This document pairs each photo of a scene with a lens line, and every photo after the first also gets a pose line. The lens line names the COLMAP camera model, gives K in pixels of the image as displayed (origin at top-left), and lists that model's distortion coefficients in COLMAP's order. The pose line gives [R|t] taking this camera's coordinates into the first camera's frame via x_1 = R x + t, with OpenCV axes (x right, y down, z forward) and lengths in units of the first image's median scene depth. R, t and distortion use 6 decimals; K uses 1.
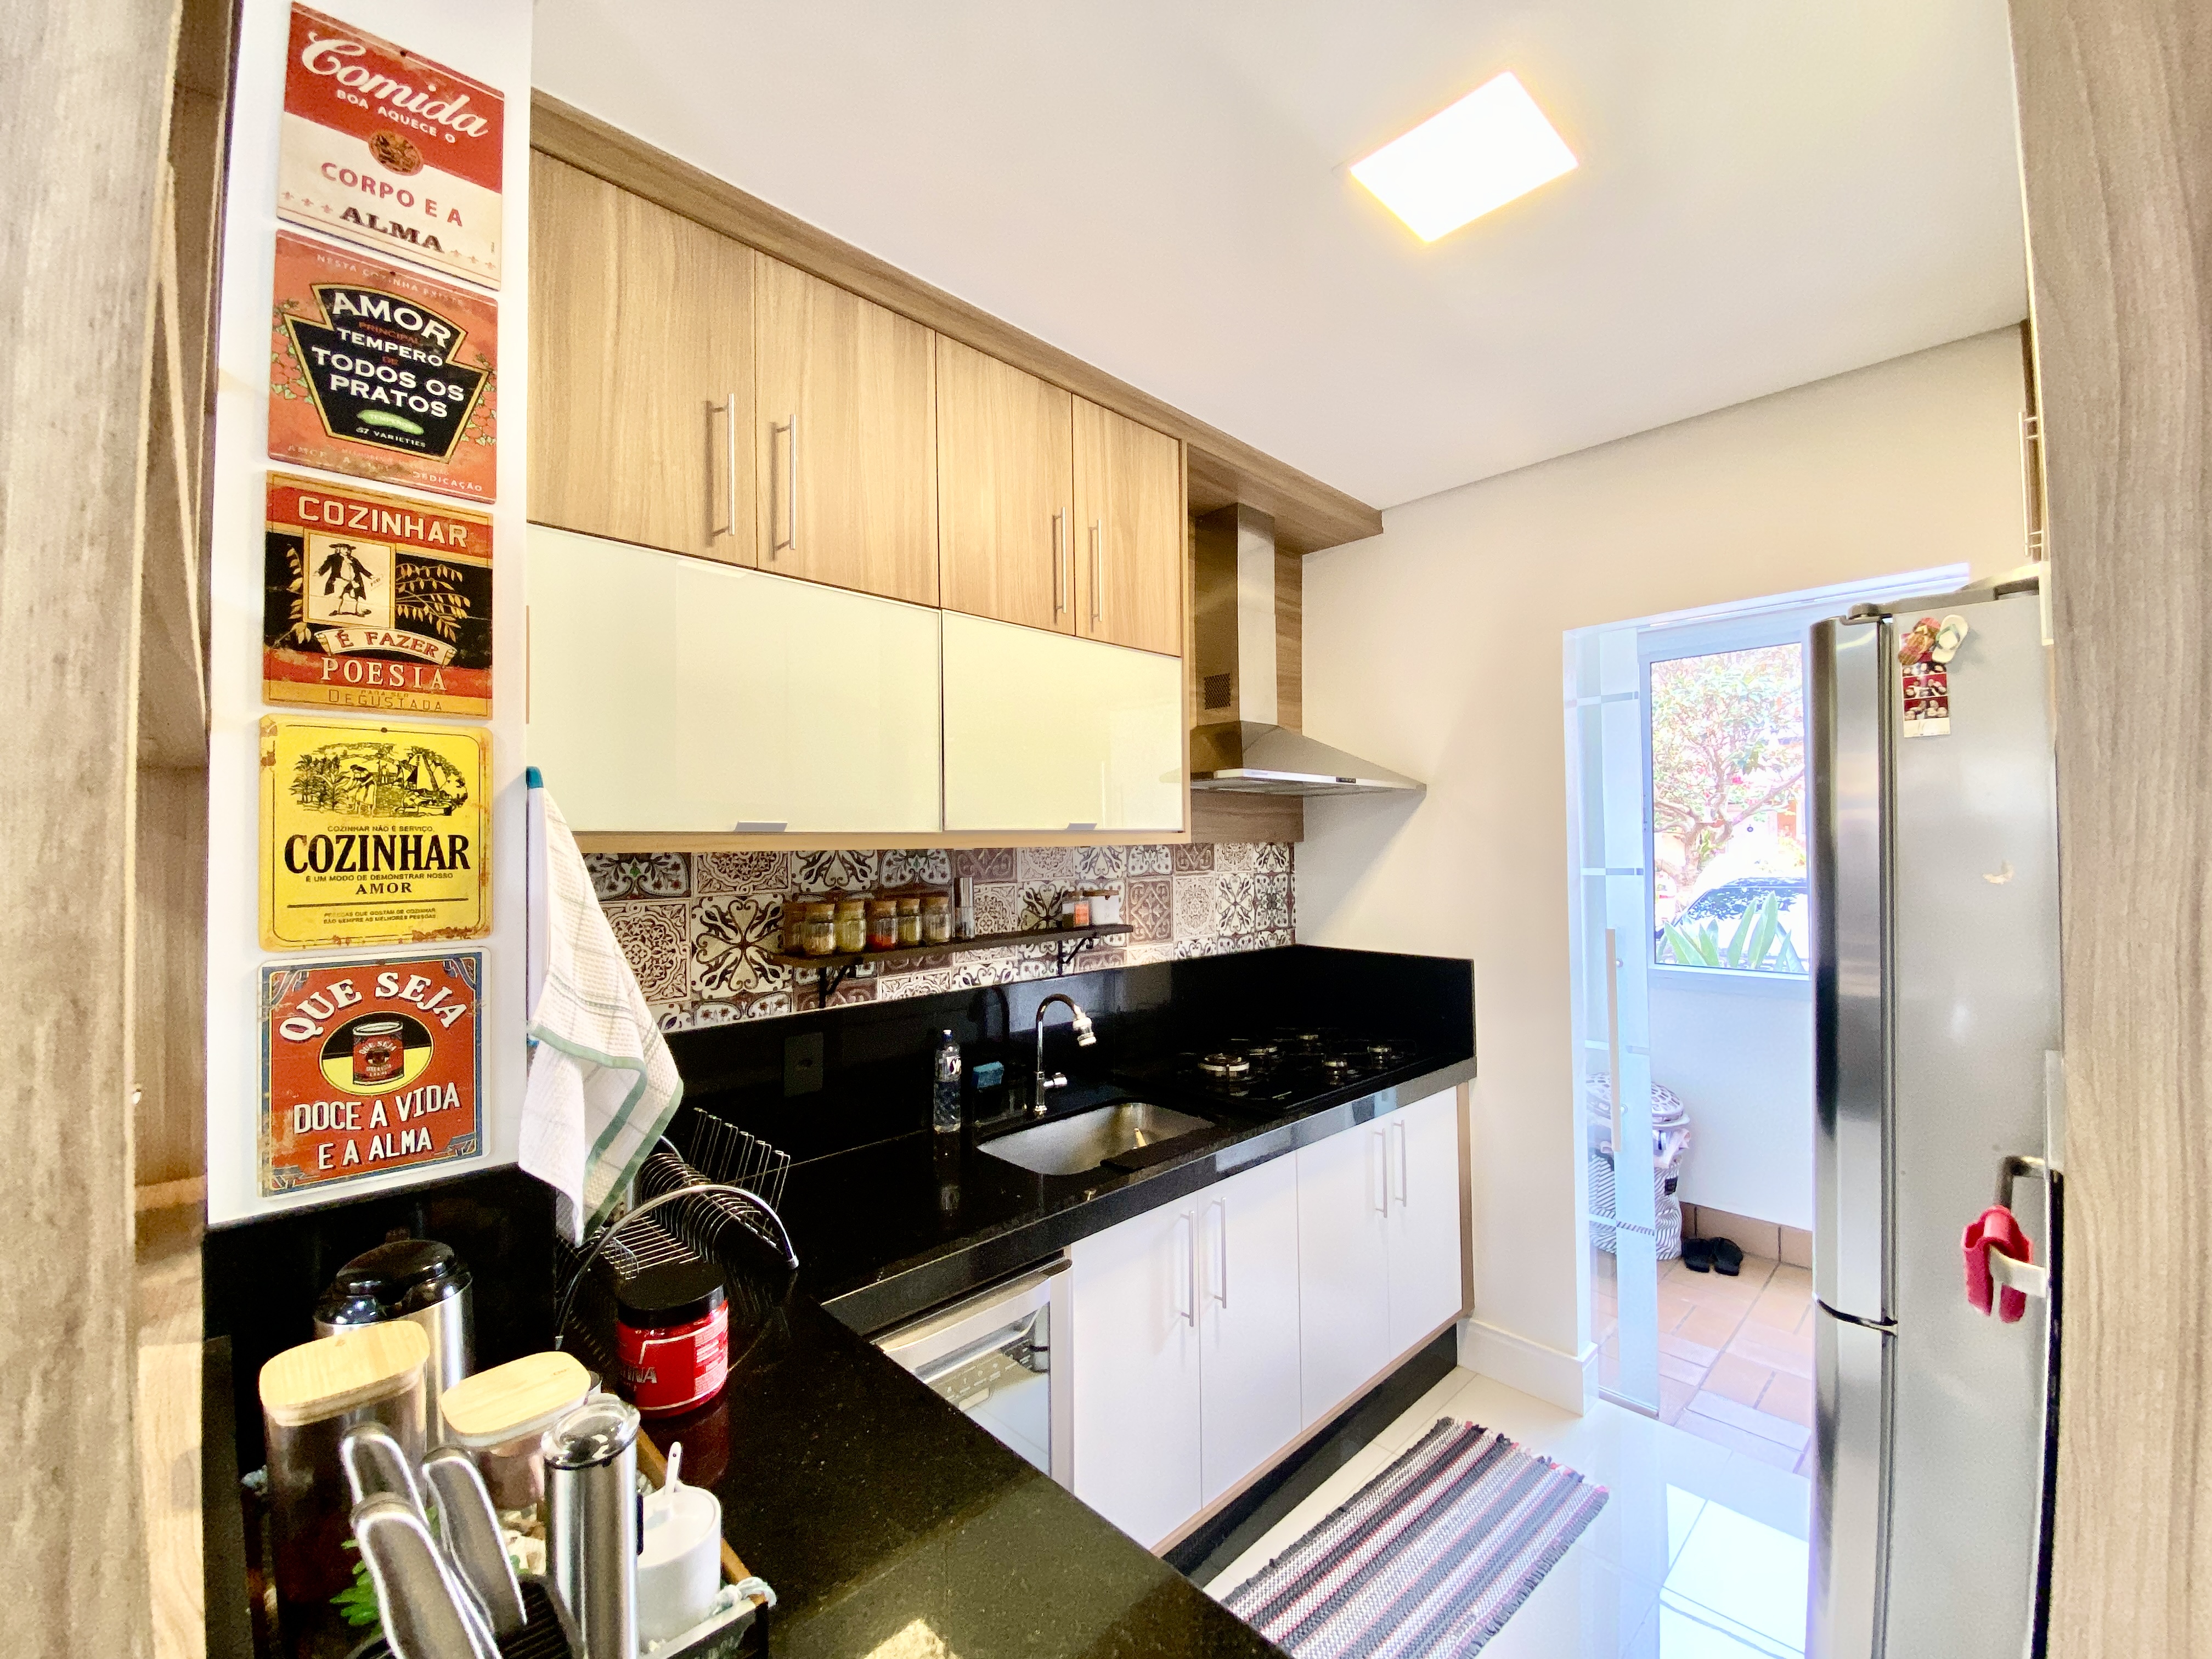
lens RADIAL K [[883.3, 0, 1106.0], [0, 883.3, 829.5], [0, 0, 1]] dist [0.034995, -0.041160]
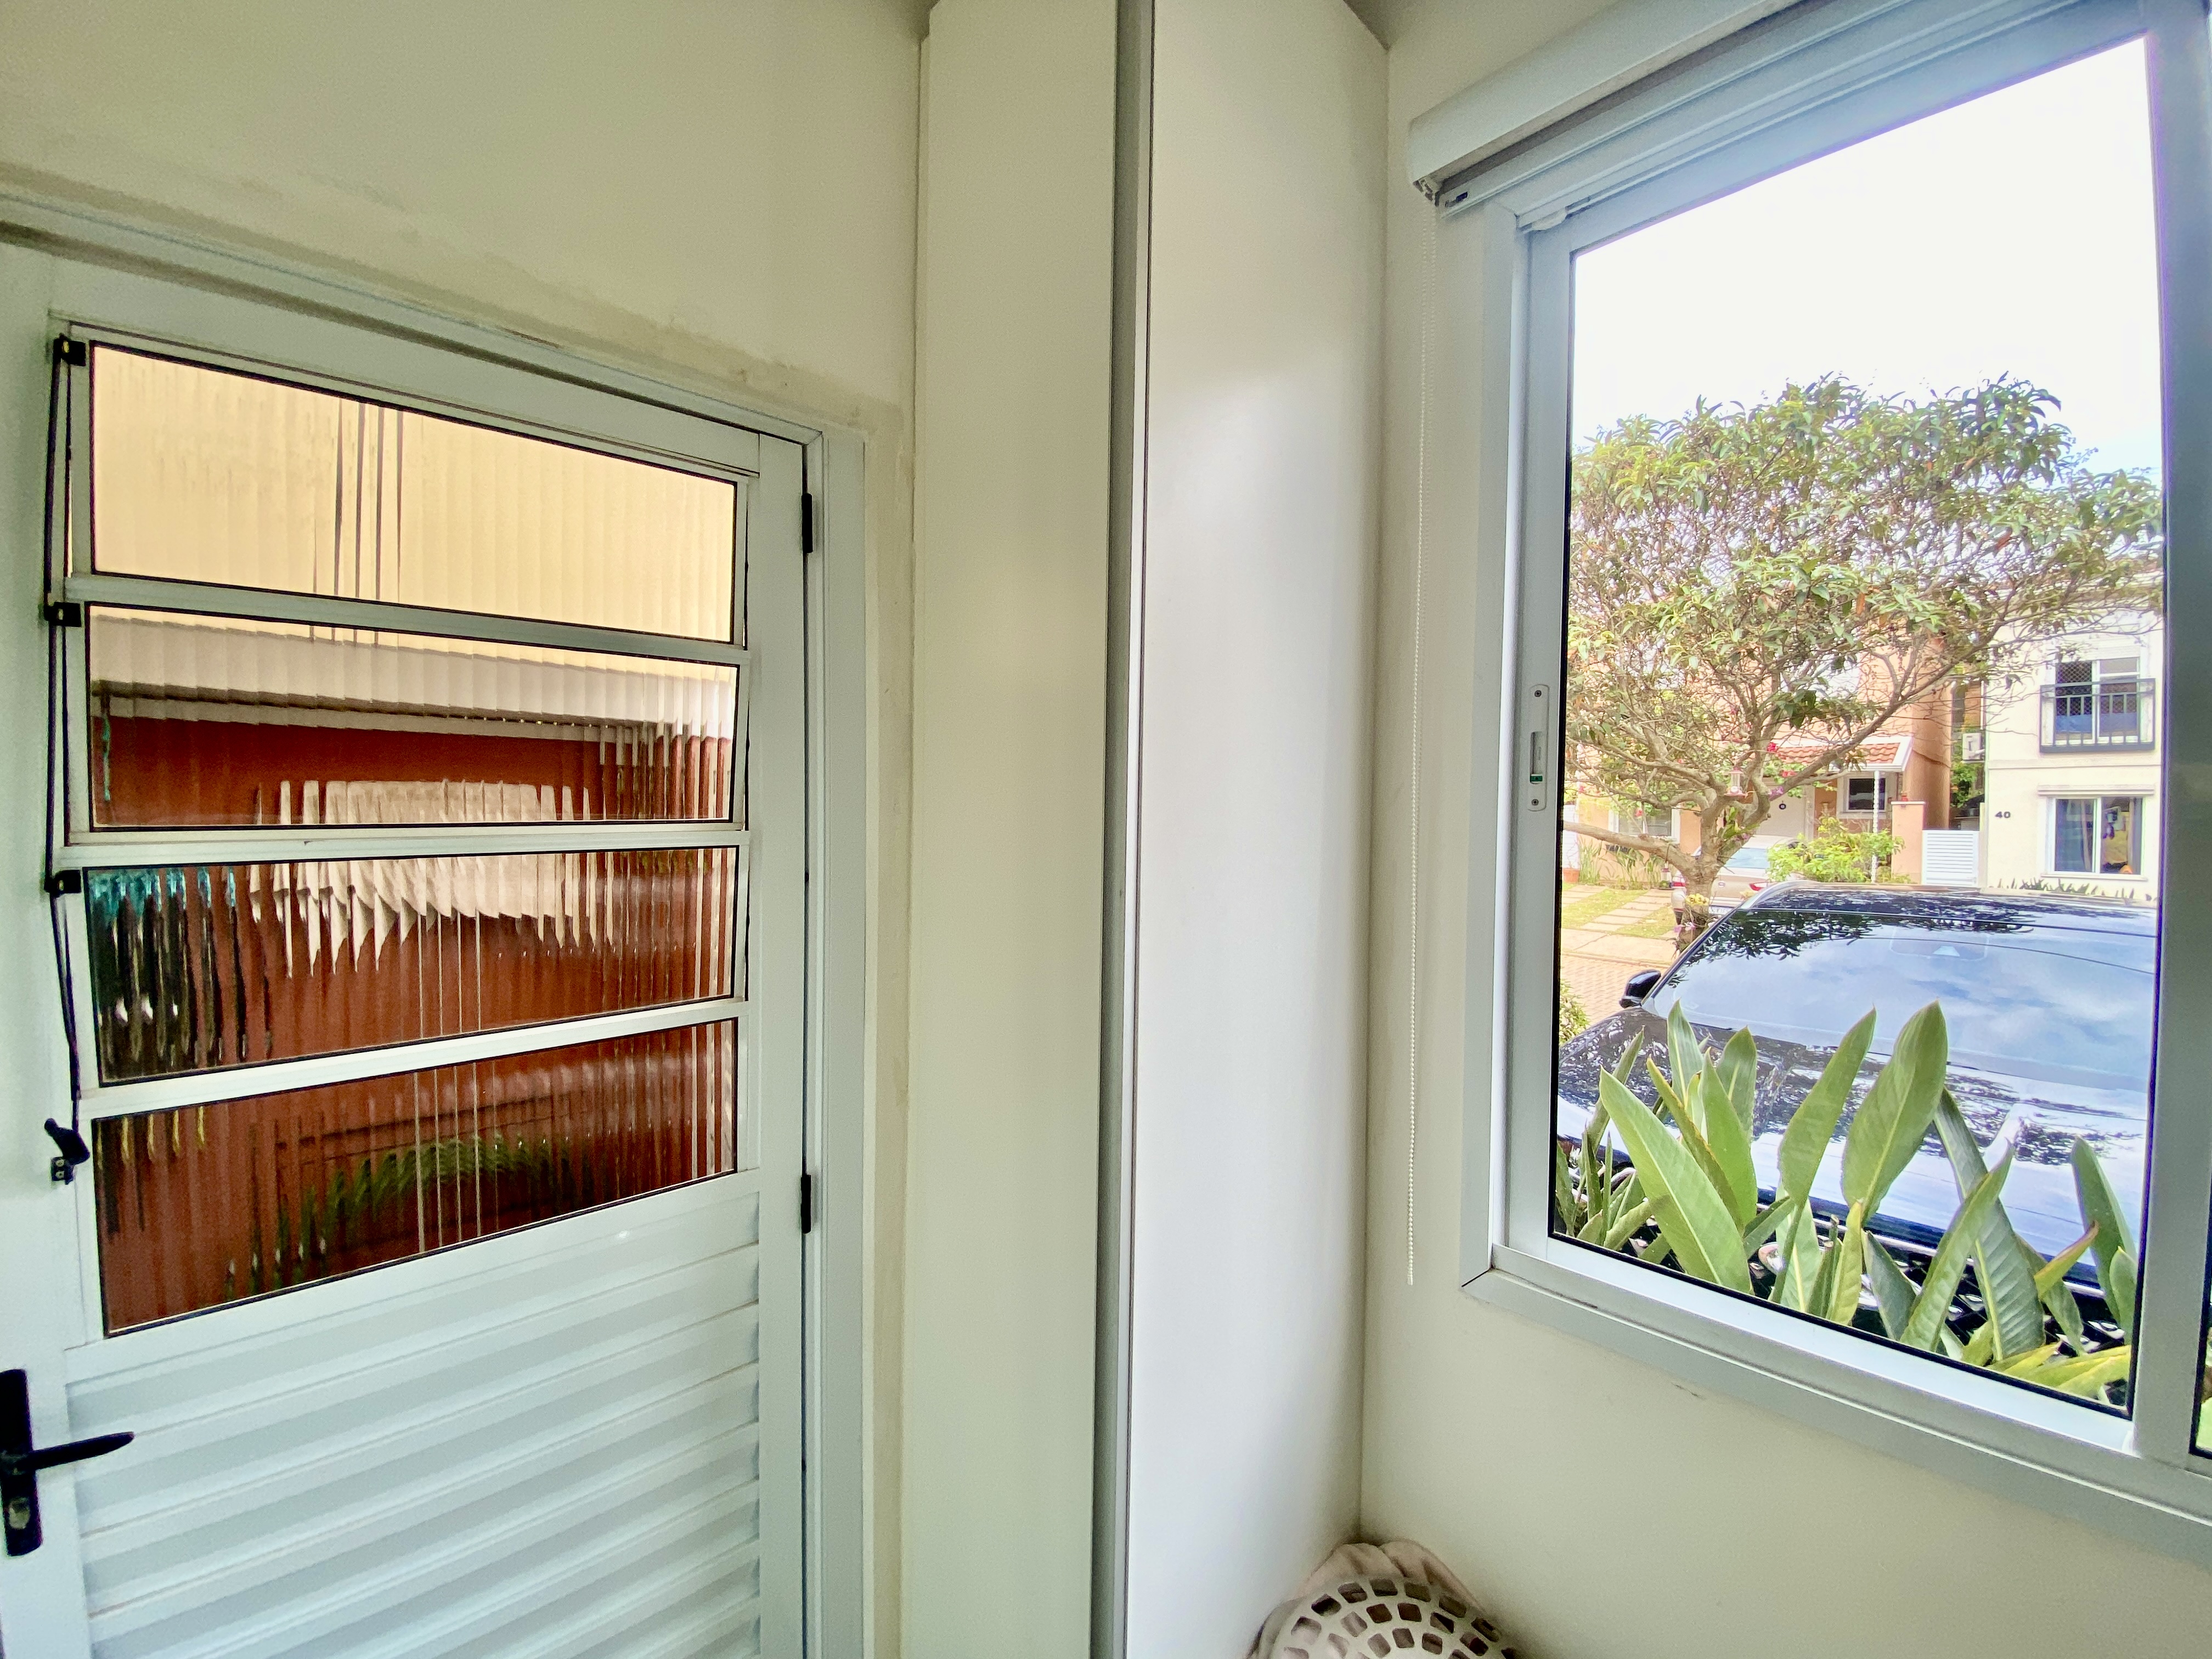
lens RADIAL K [[883.3, 0, 1106.0], [0, 883.3, 829.5], [0, 0, 1]] dist [0.034995, -0.041160]
pose [[0.999672, 0.017376, -0.018823, 0.186535], [-0.016662, 0.999160, 0.037448, 0.000774], [0.019458, -0.037122, 0.999121, 0.277435]]
